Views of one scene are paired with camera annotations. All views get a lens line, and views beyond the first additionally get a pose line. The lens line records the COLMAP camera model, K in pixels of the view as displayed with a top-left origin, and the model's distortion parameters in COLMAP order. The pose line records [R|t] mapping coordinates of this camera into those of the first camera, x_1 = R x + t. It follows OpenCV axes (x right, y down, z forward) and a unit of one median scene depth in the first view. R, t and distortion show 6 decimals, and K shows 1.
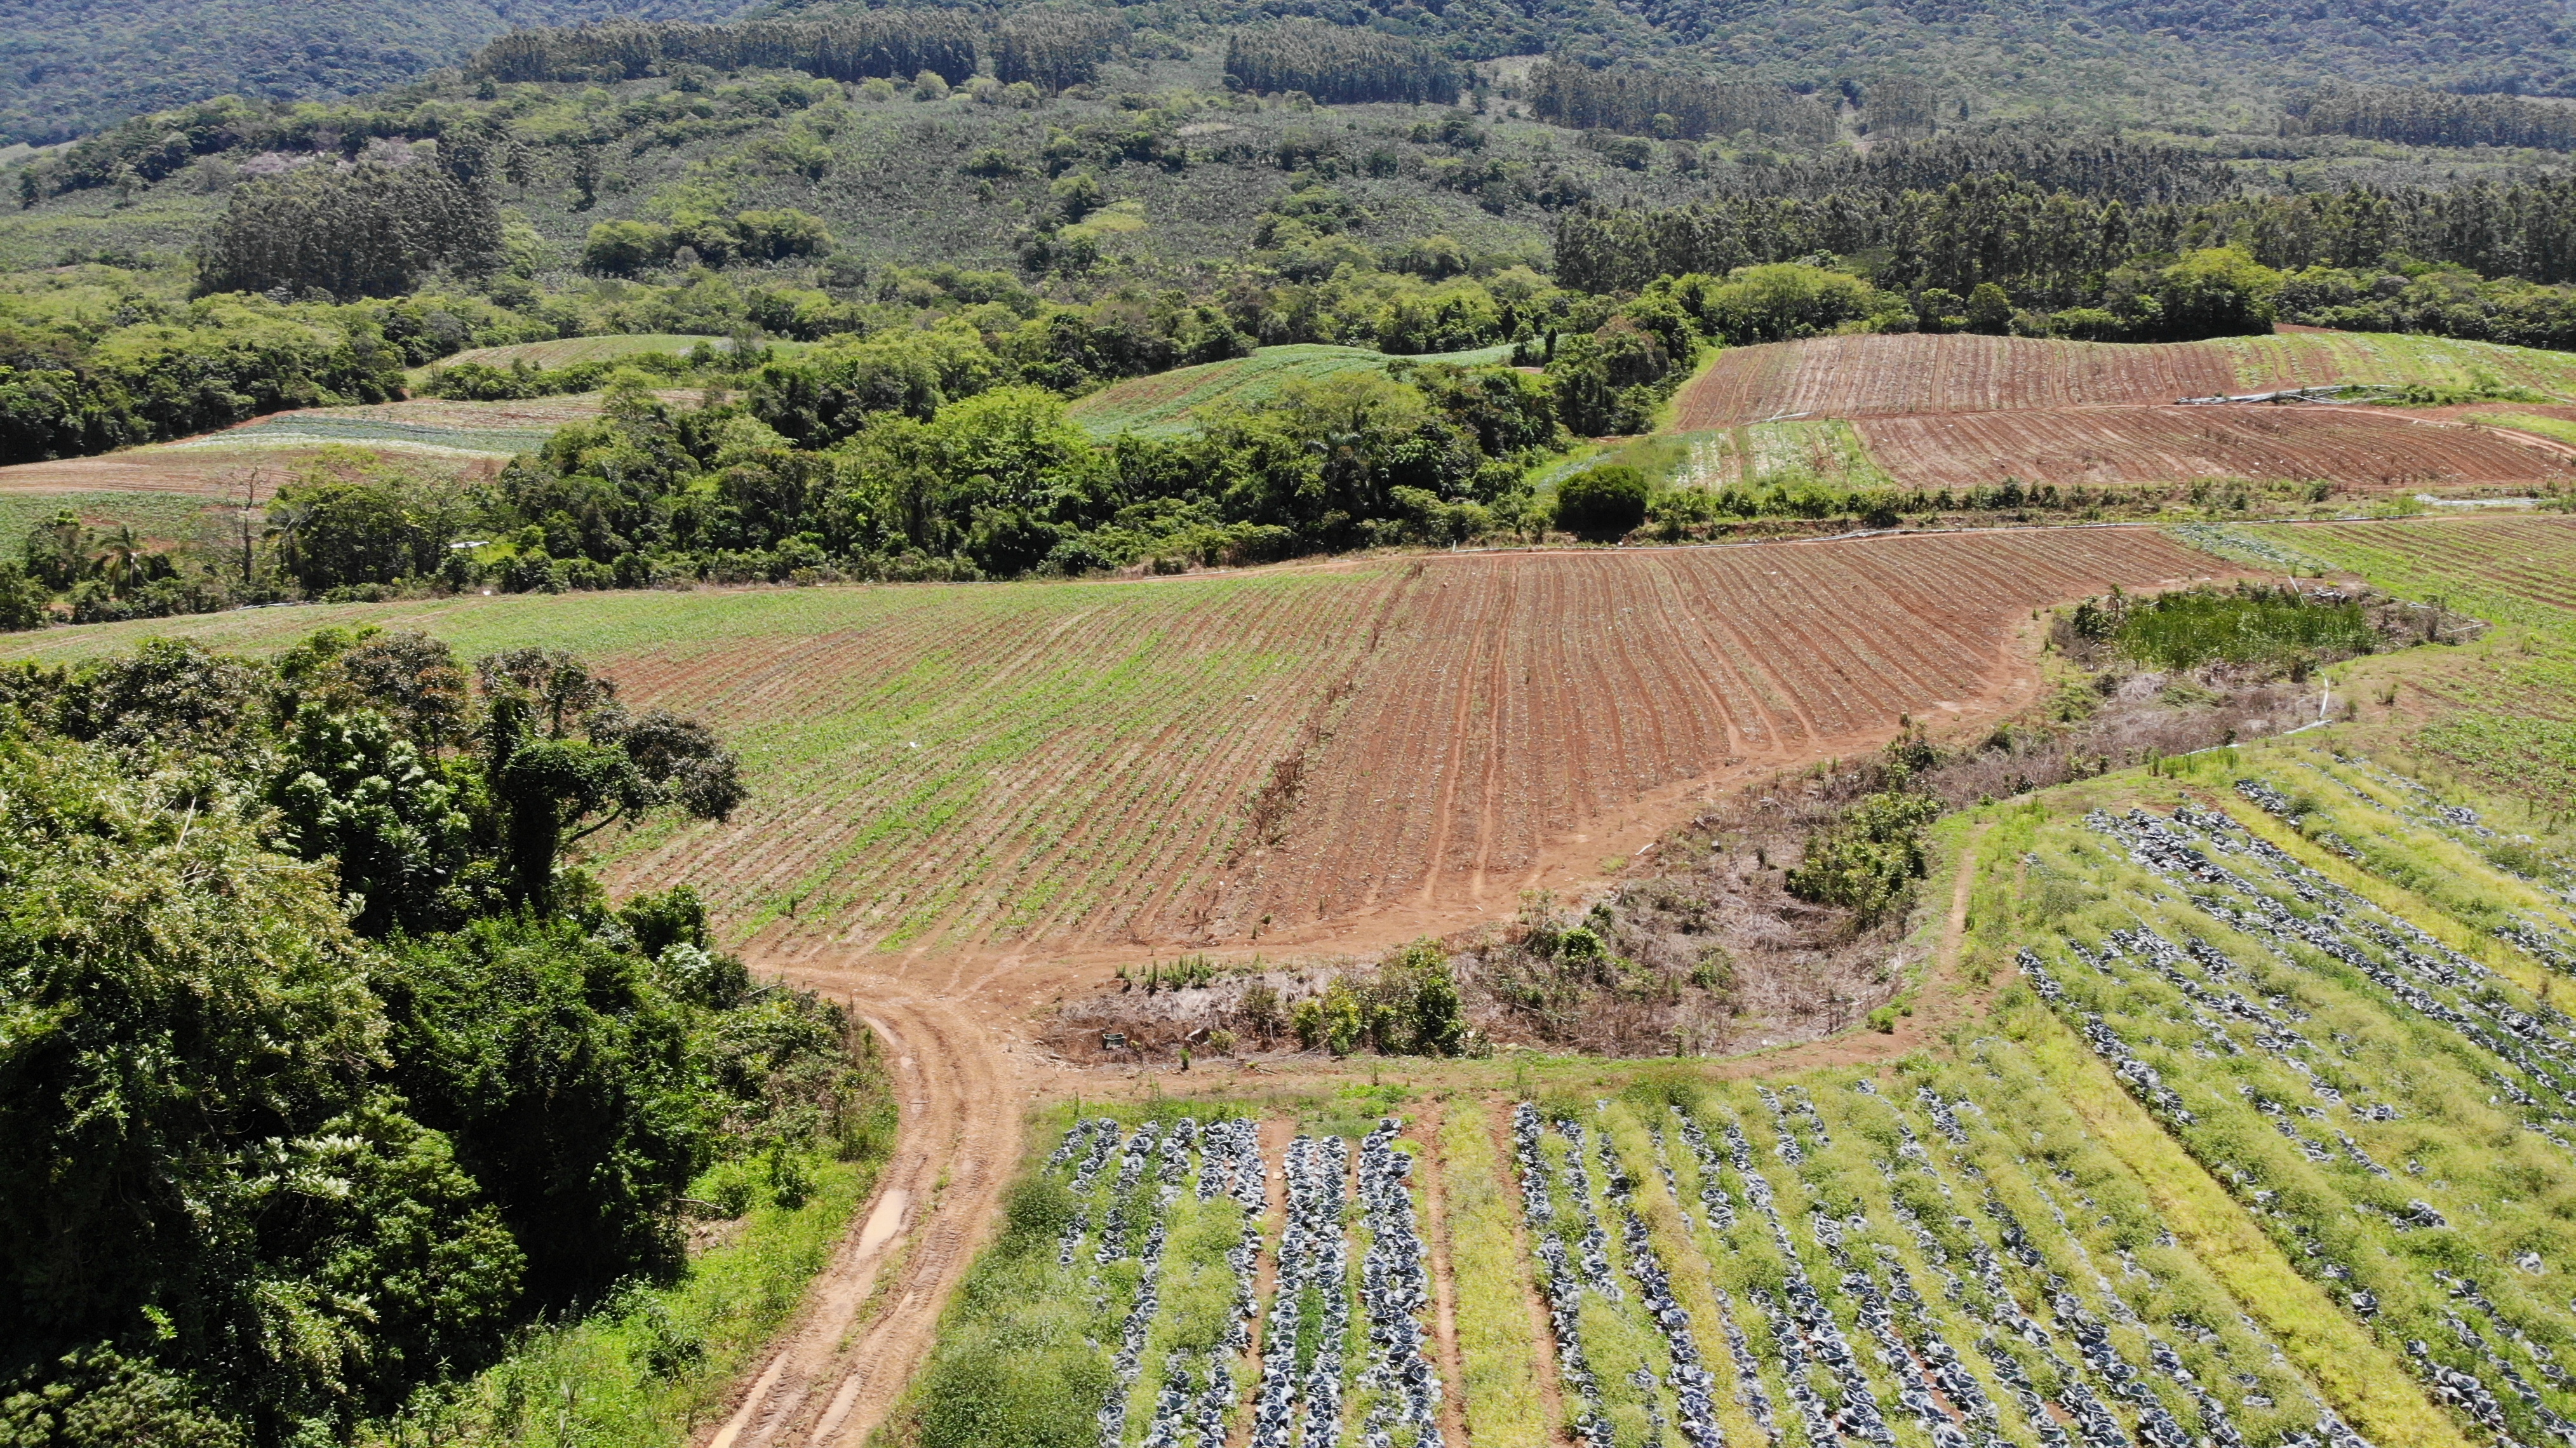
lens RADIAL K [[1891.2, 0, 1257.9], [0, 1891.2, 726.8], [0, 0, 1]] dist [0.084205, -0.193888]
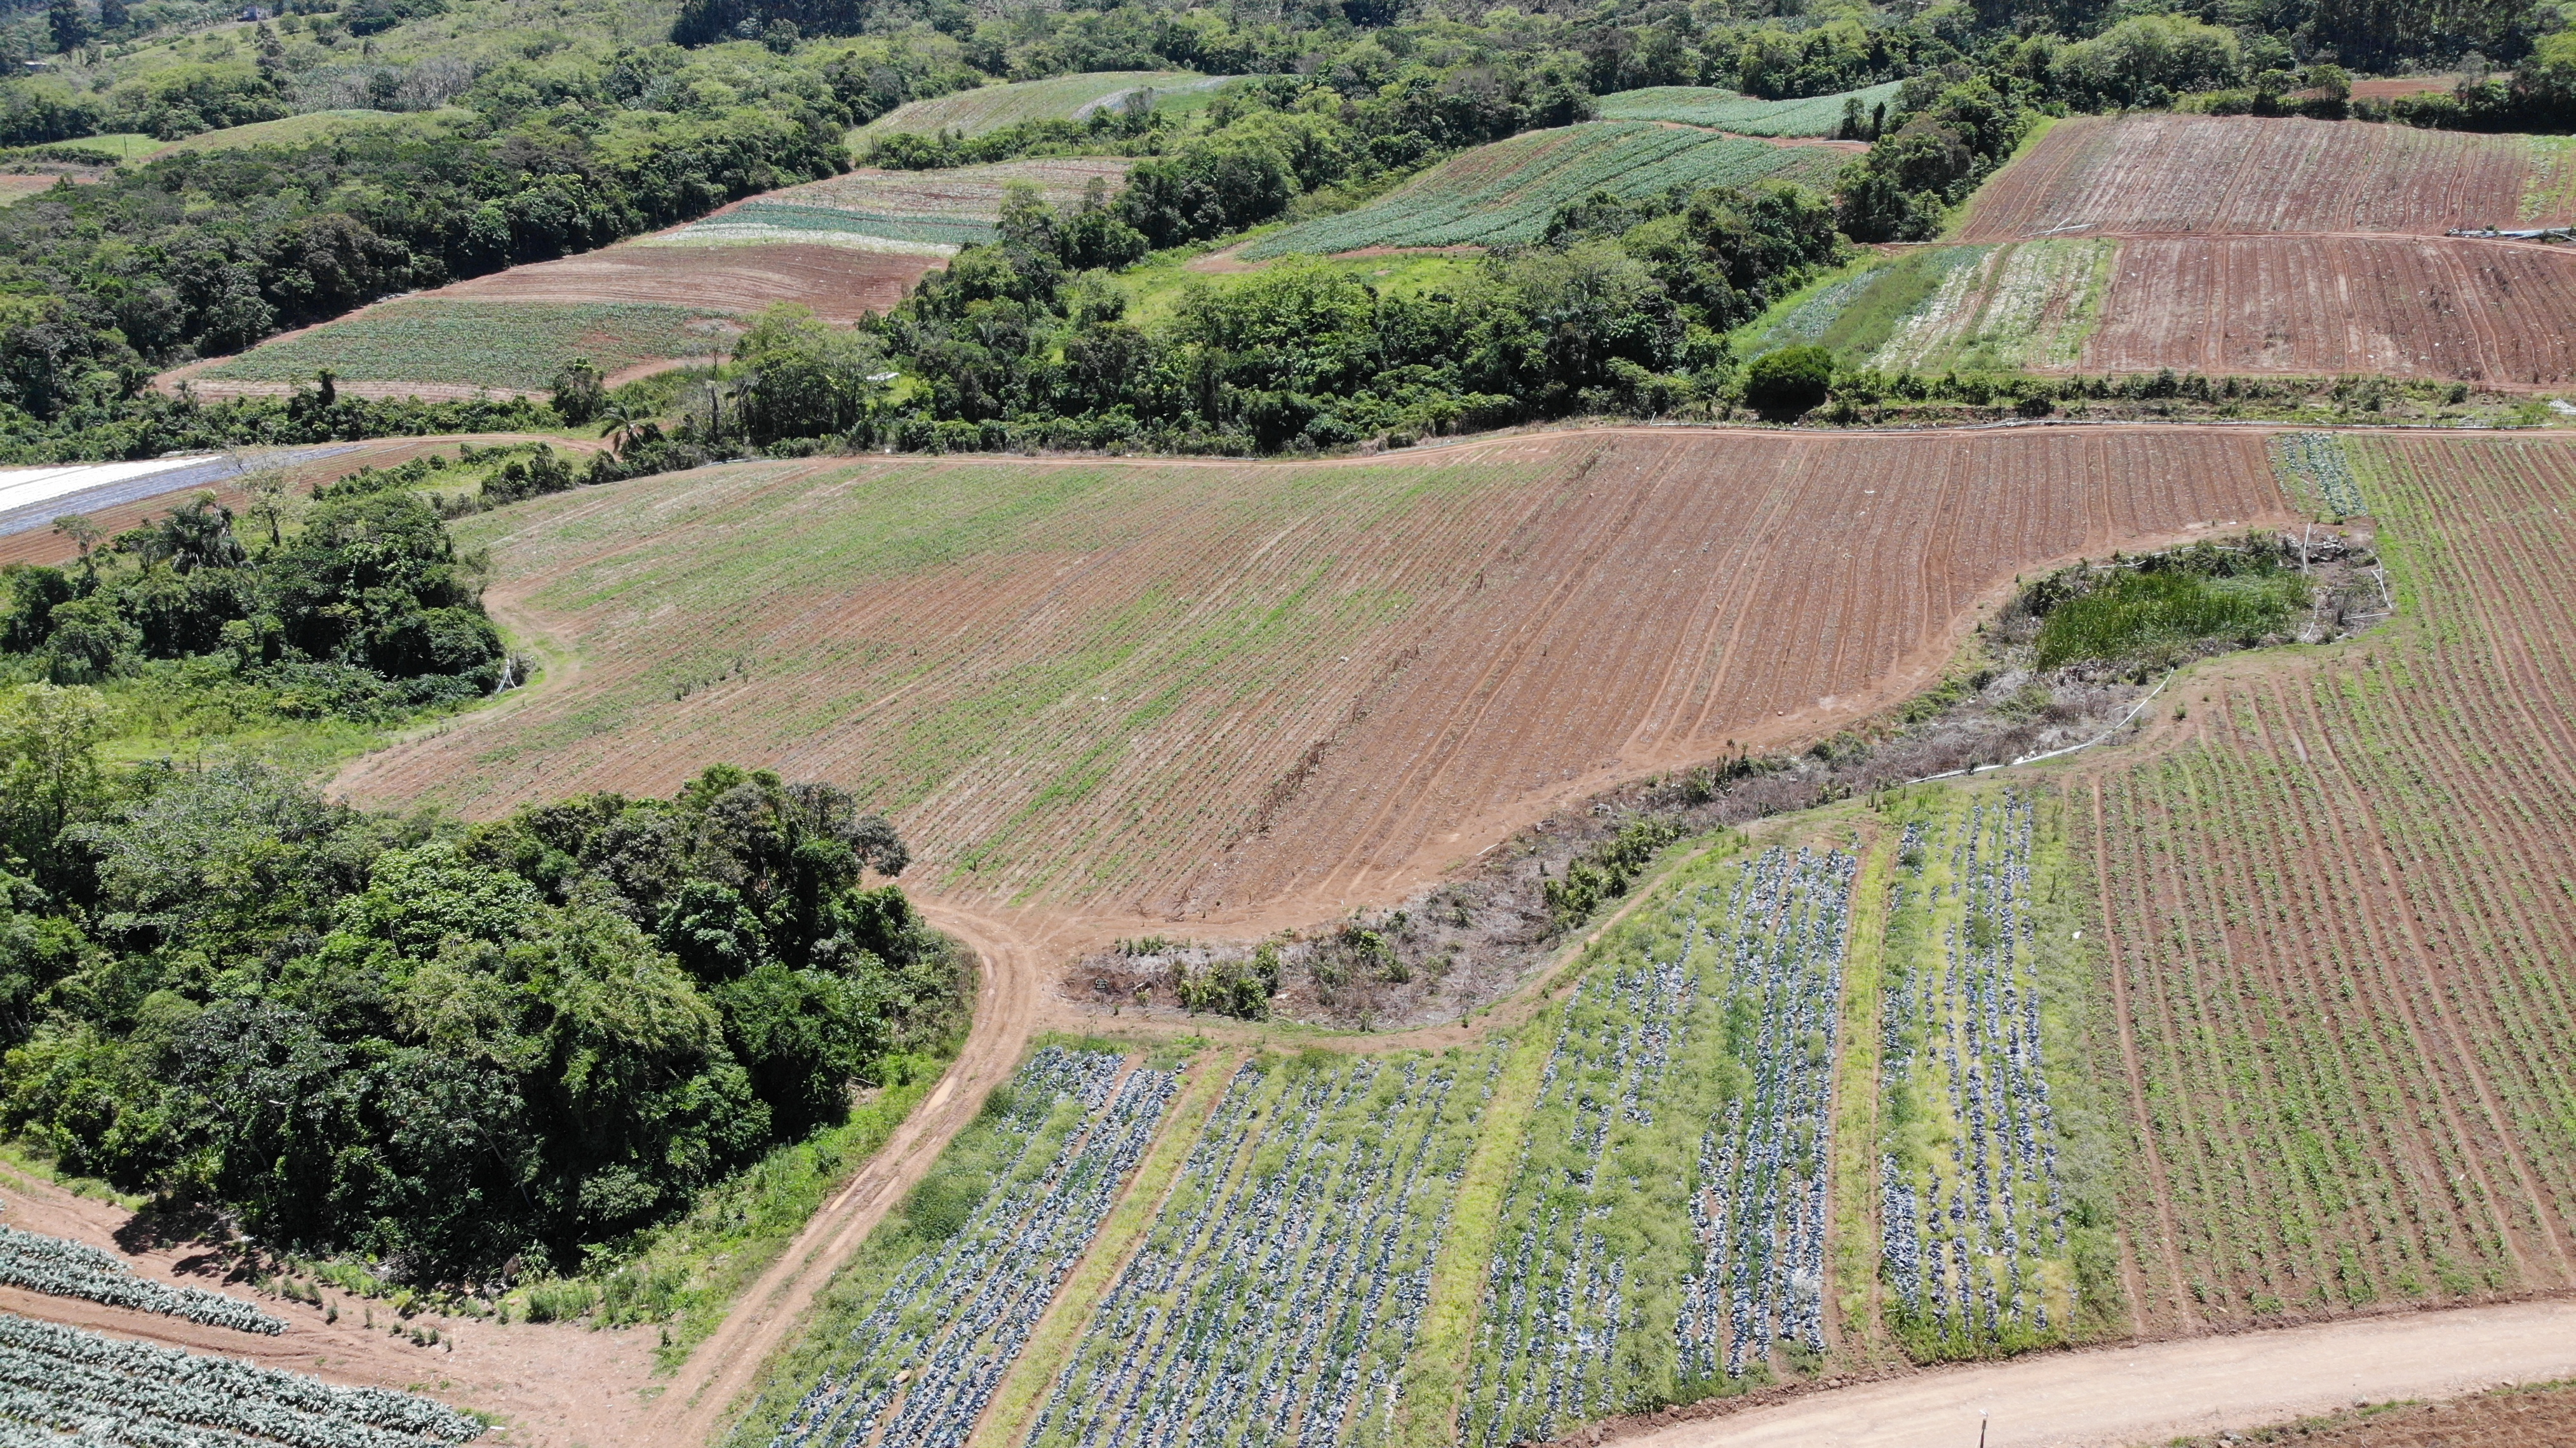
lens RADIAL K [[1891.2, 0, 1273.6], [0, 1891.2, 696.7], [0, 0, 1]] dist [0.084205, -0.193888]
pose [[0.974989, 0.051878, -0.216116, 0.115388], [-0.013752, 0.984595, 0.174310, -0.107294], [0.221829, -0.166978, 0.960682, -0.174915]]
